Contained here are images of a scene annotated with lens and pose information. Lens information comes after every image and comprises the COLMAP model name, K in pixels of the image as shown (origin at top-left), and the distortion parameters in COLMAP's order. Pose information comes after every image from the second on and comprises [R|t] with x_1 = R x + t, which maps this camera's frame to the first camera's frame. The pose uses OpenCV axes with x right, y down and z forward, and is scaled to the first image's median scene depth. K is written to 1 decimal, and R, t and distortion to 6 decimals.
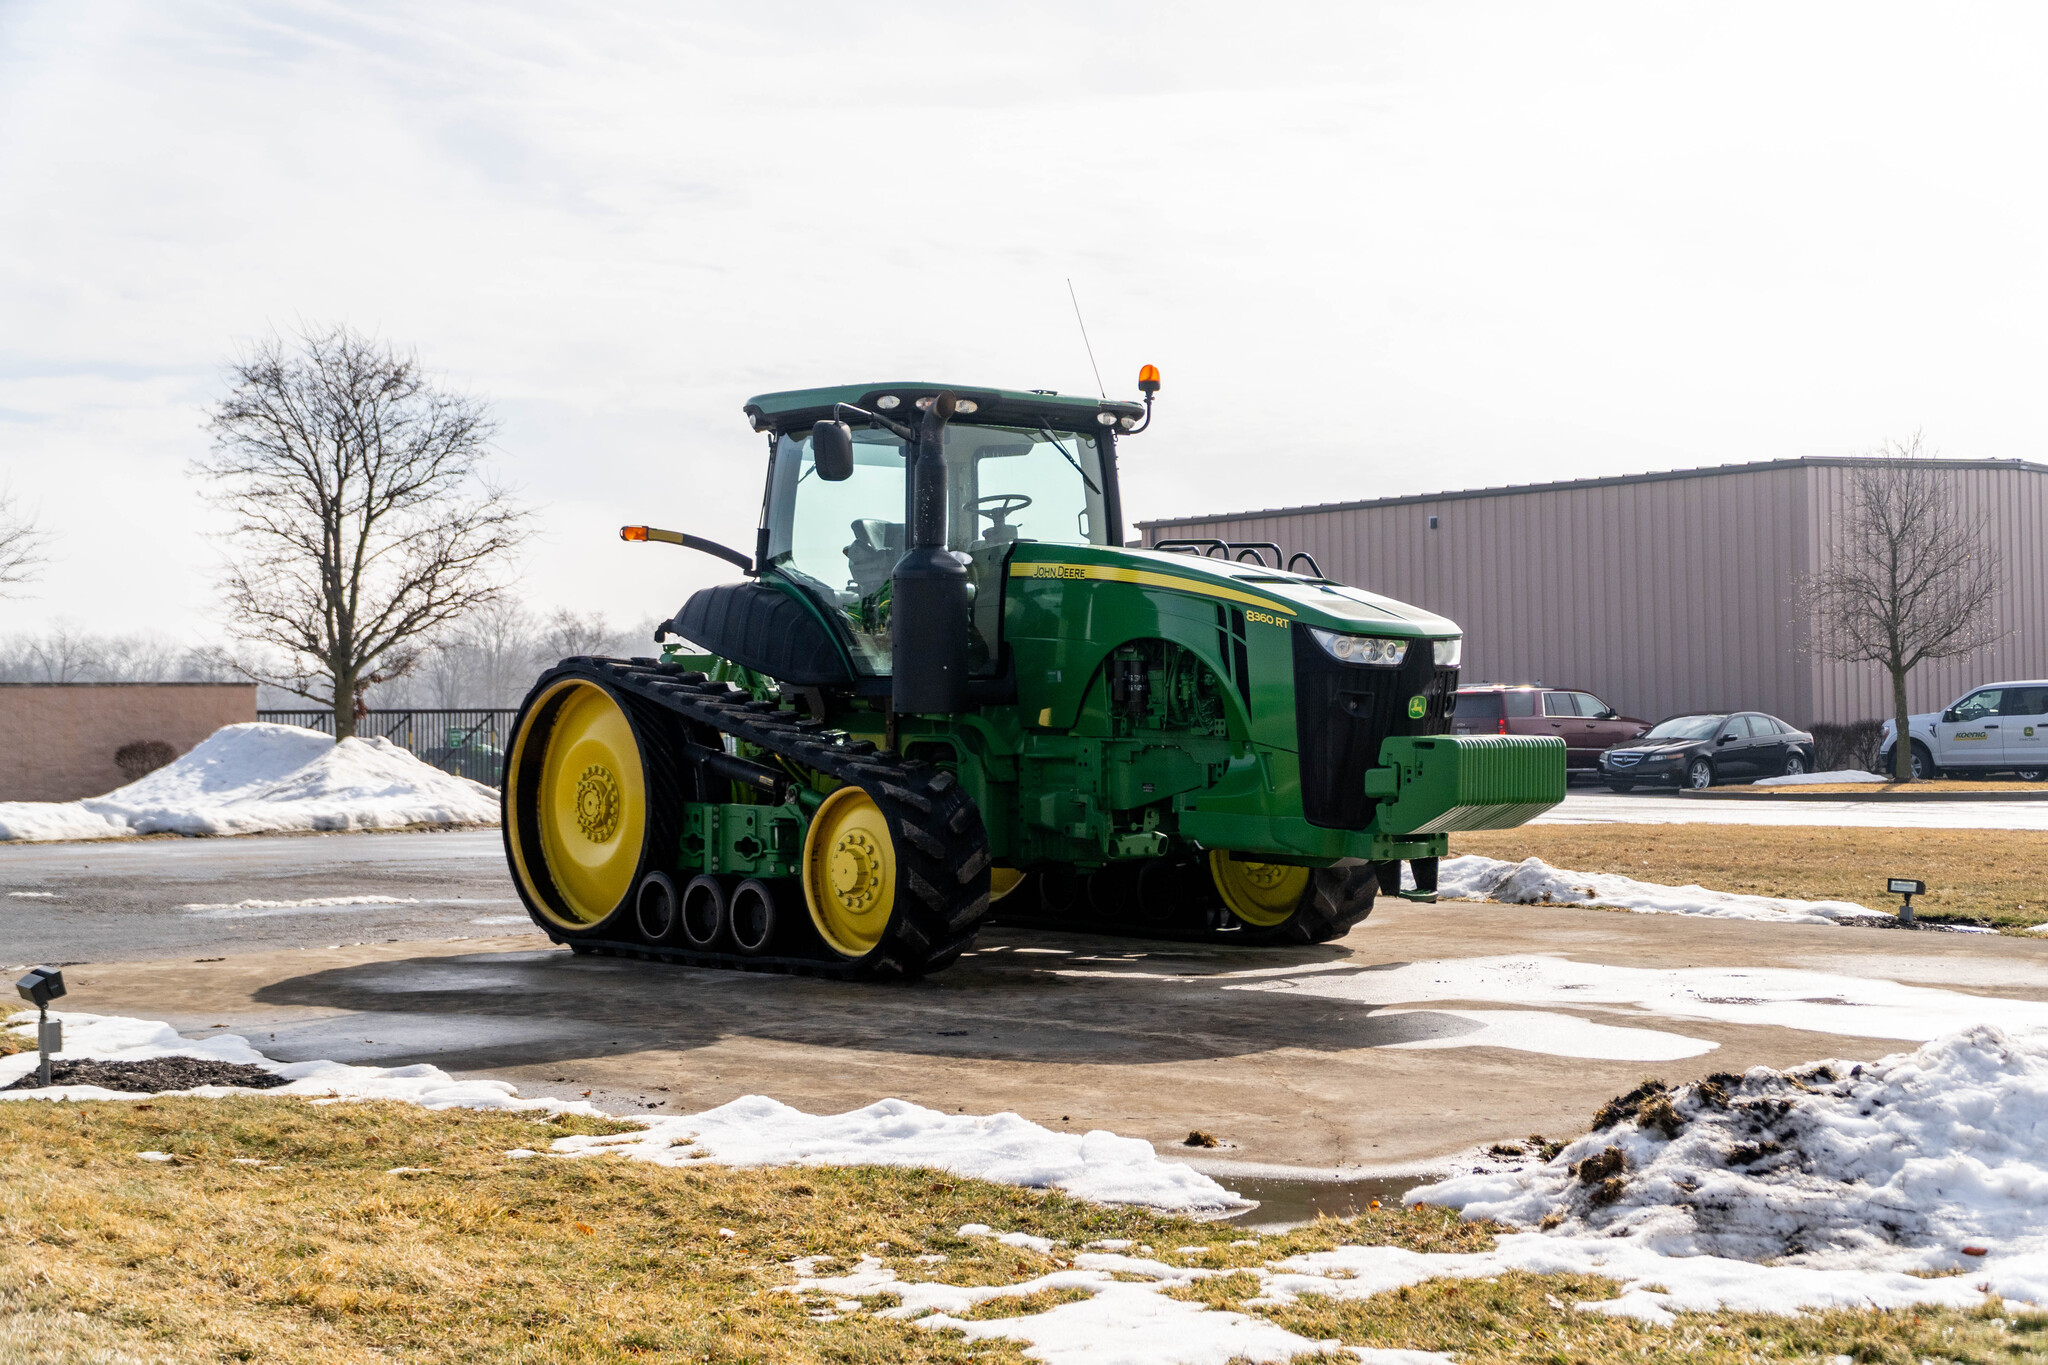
lens RADIAL K [[2649.0, 0, 1025.9], [0, 2649.0, 639.2], [0, 0, 1]] dist [0.102772, 0.024071]
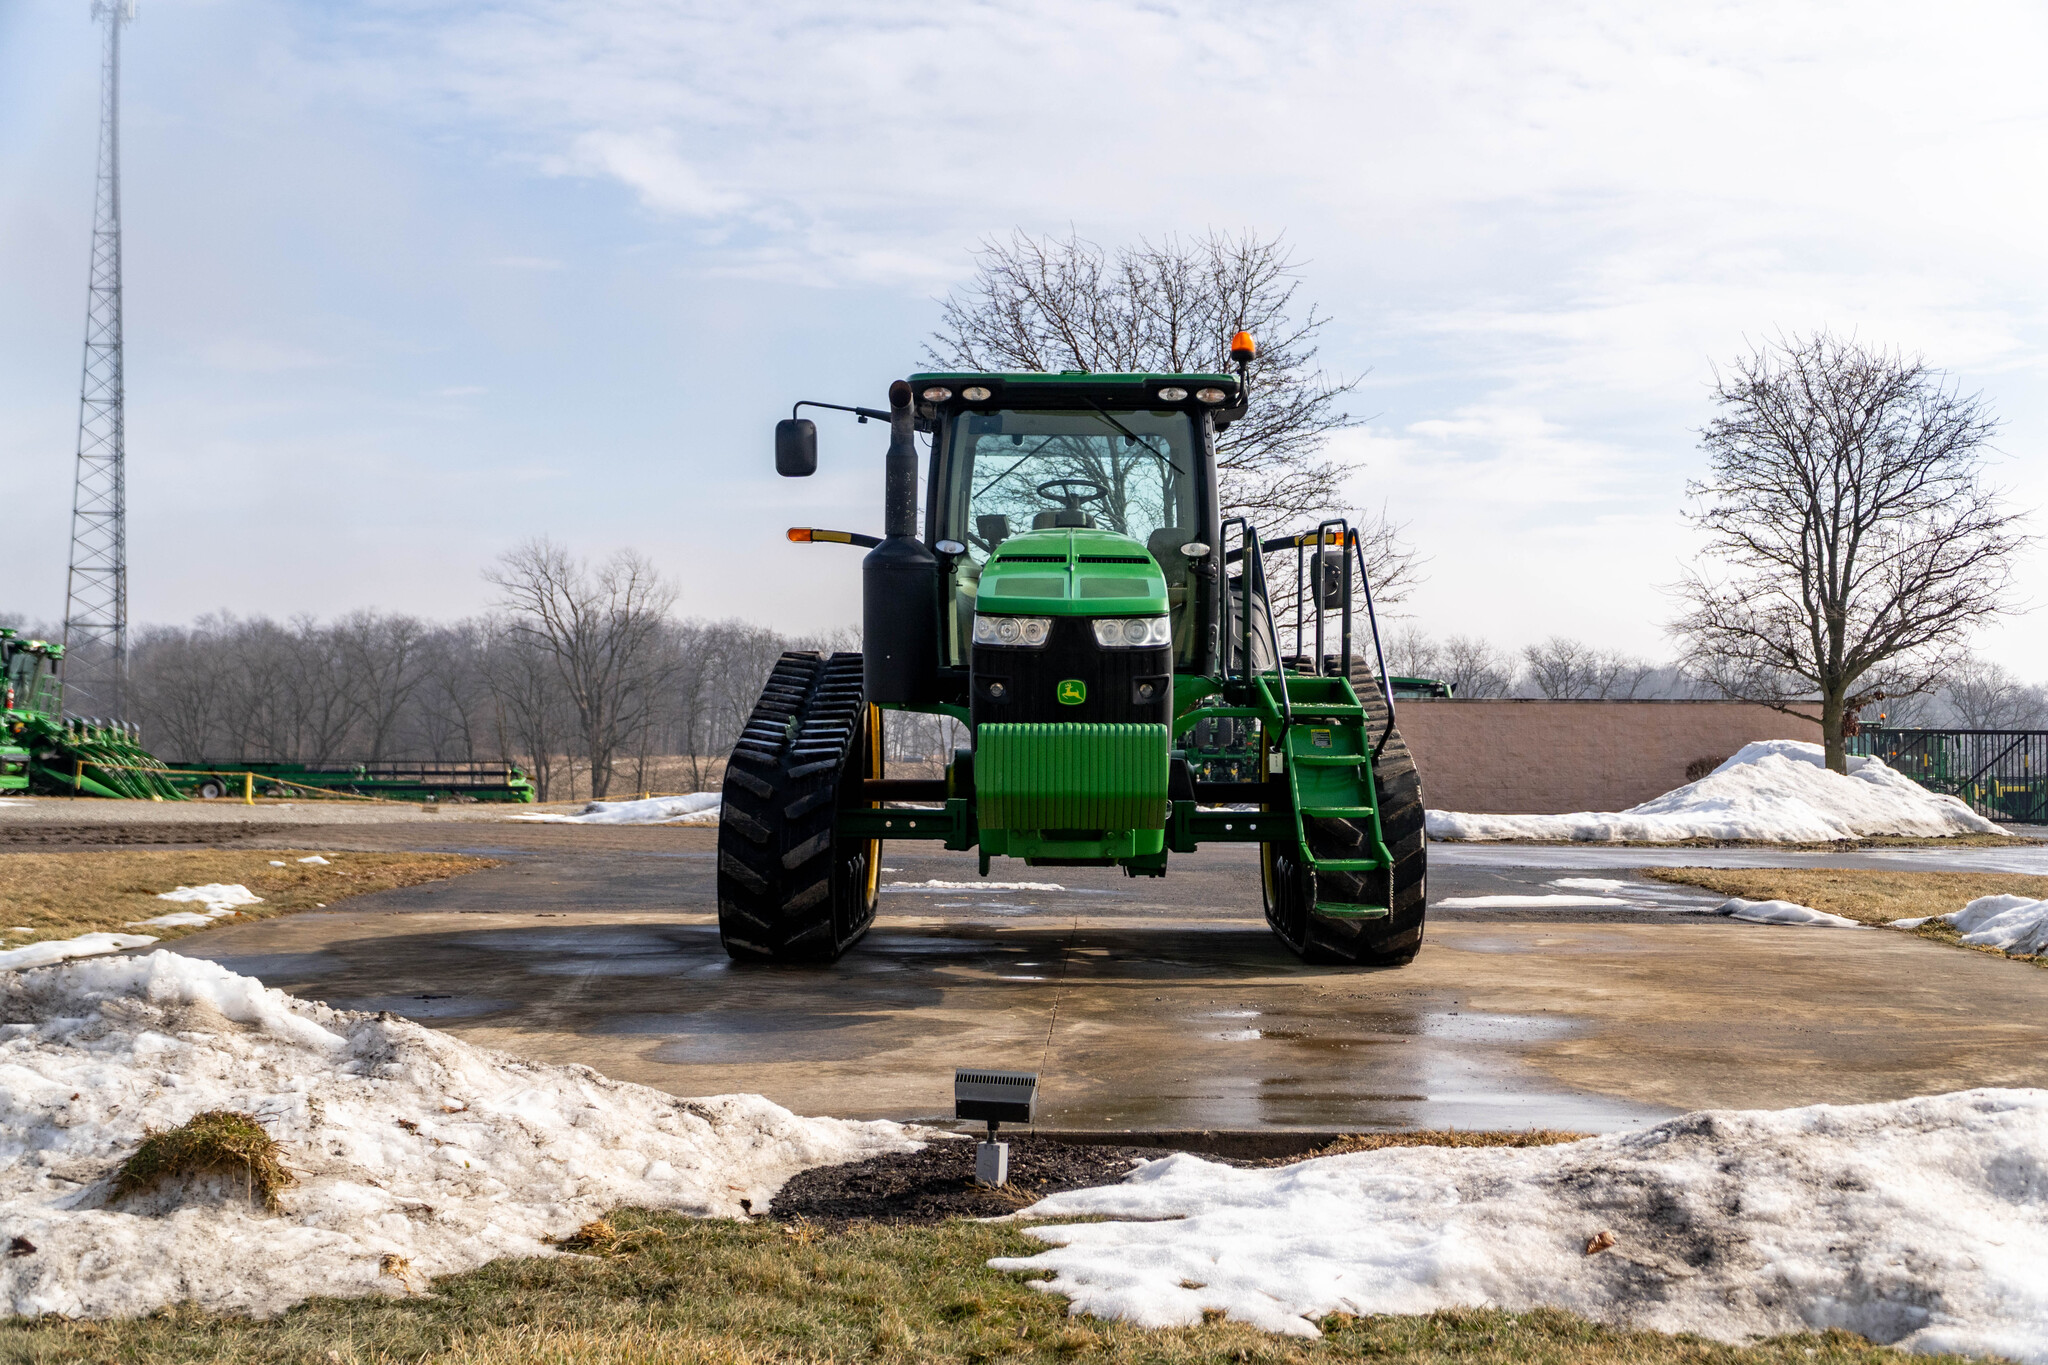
lens RADIAL K [[2649.0, 0, 1025.9], [0, 2649.0, 639.2], [0, 0, 1]] dist [0.102772, 0.024071]
pose [[0.792247, -0.011420, -0.610094, 0.185443], [0.006356, 0.999925, -0.010463, 0.004457], [0.610168, 0.004411, 0.792260, 0.071090]]
